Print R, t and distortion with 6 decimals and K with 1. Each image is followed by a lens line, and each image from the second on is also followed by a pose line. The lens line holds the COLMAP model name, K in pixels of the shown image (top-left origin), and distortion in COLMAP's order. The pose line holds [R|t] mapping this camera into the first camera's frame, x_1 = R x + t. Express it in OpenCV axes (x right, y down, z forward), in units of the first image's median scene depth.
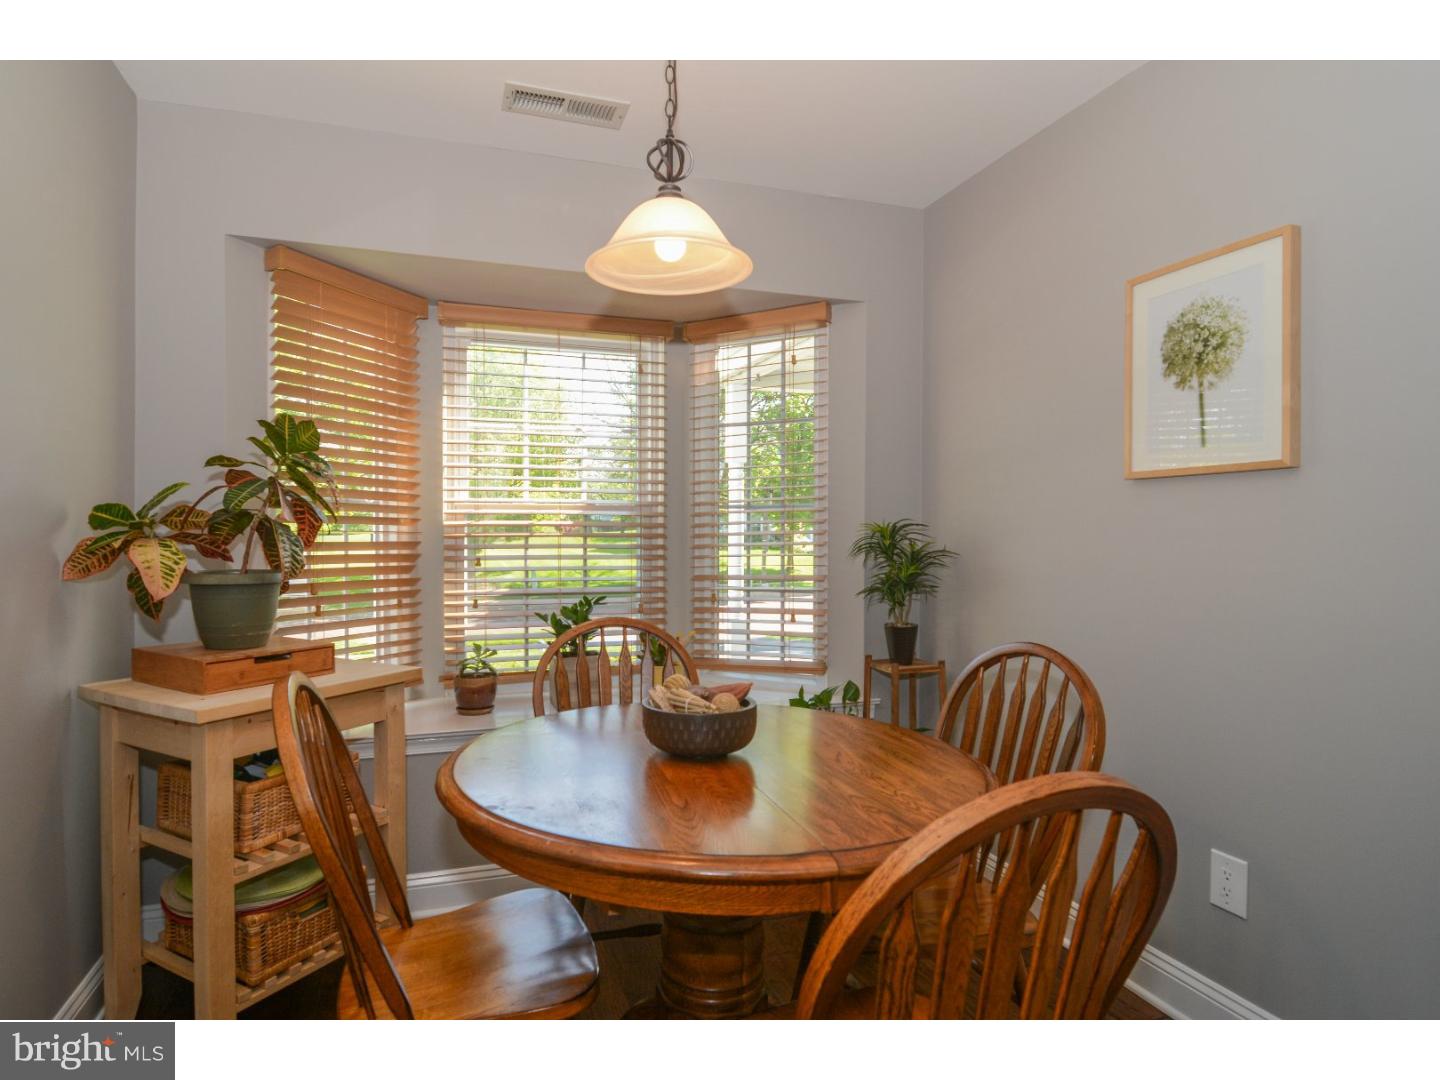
lens RADIAL K [[756.0, 0, 675.2], [0, 756.0, 546.8], [0, 0, 1]] dist [-0.032014, -0.000581]
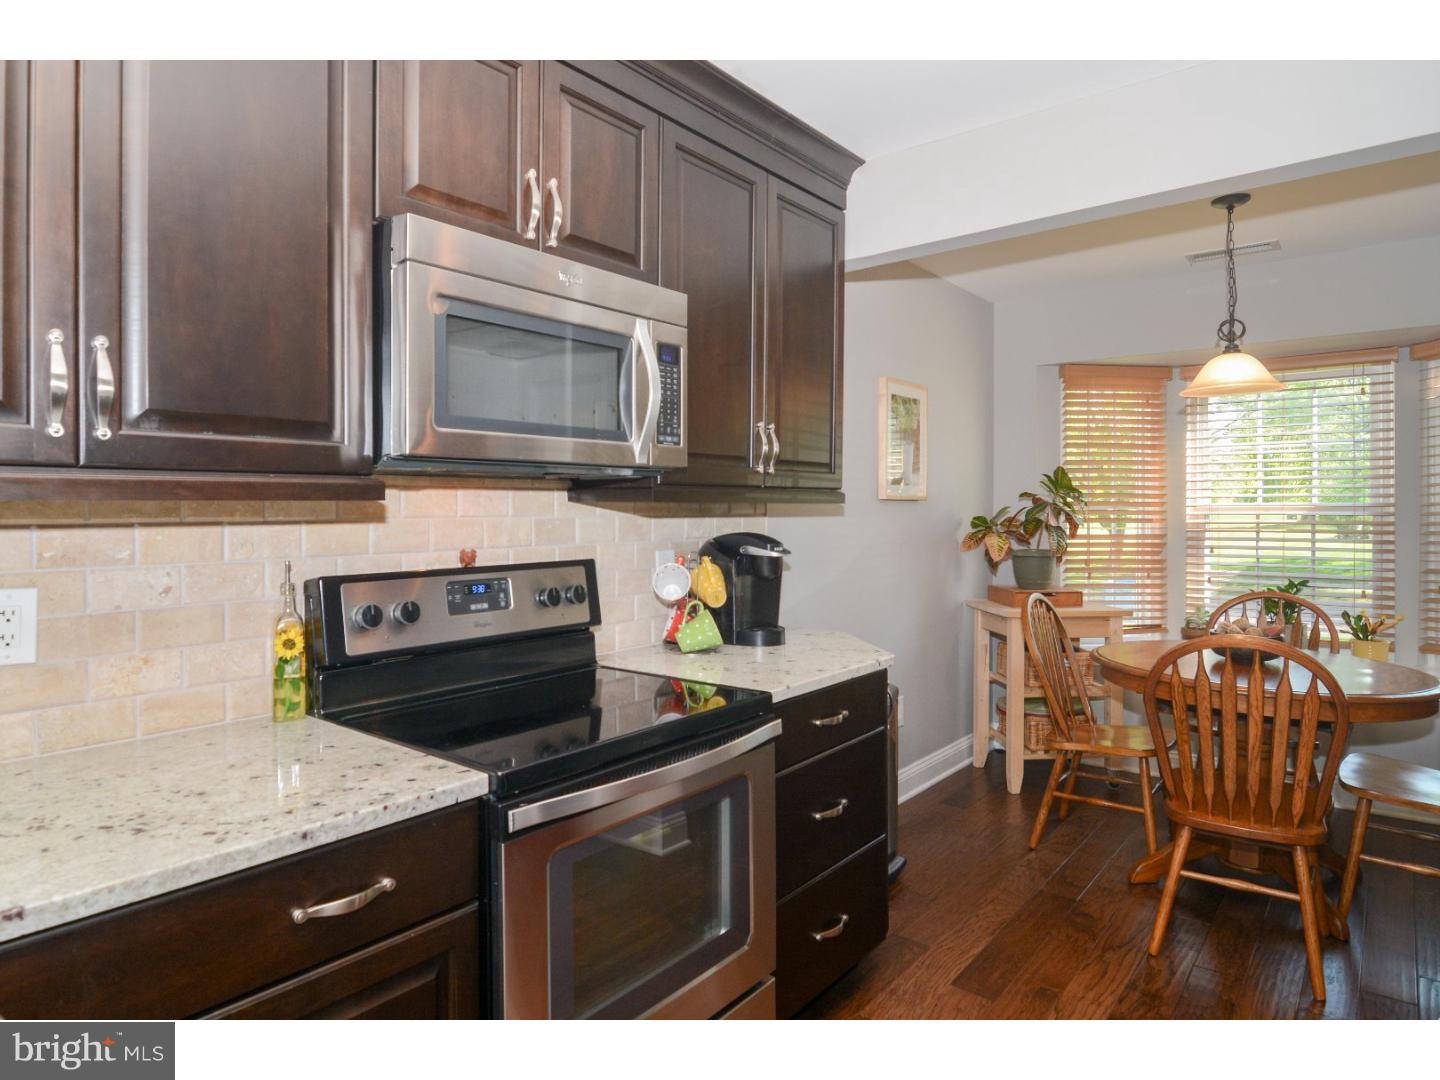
lens RADIAL K [[882.8, 0, 702.3], [0, 882.8, 516.3], [0, 0, 1]] dist [0.031970, -0.000681]
pose [[0.542354, 0.005181, -0.840134, 0.821957], [-0.010804, 0.999941, -0.000808, -0.040665], [0.840081, 0.009515, 0.542378, -0.914584]]
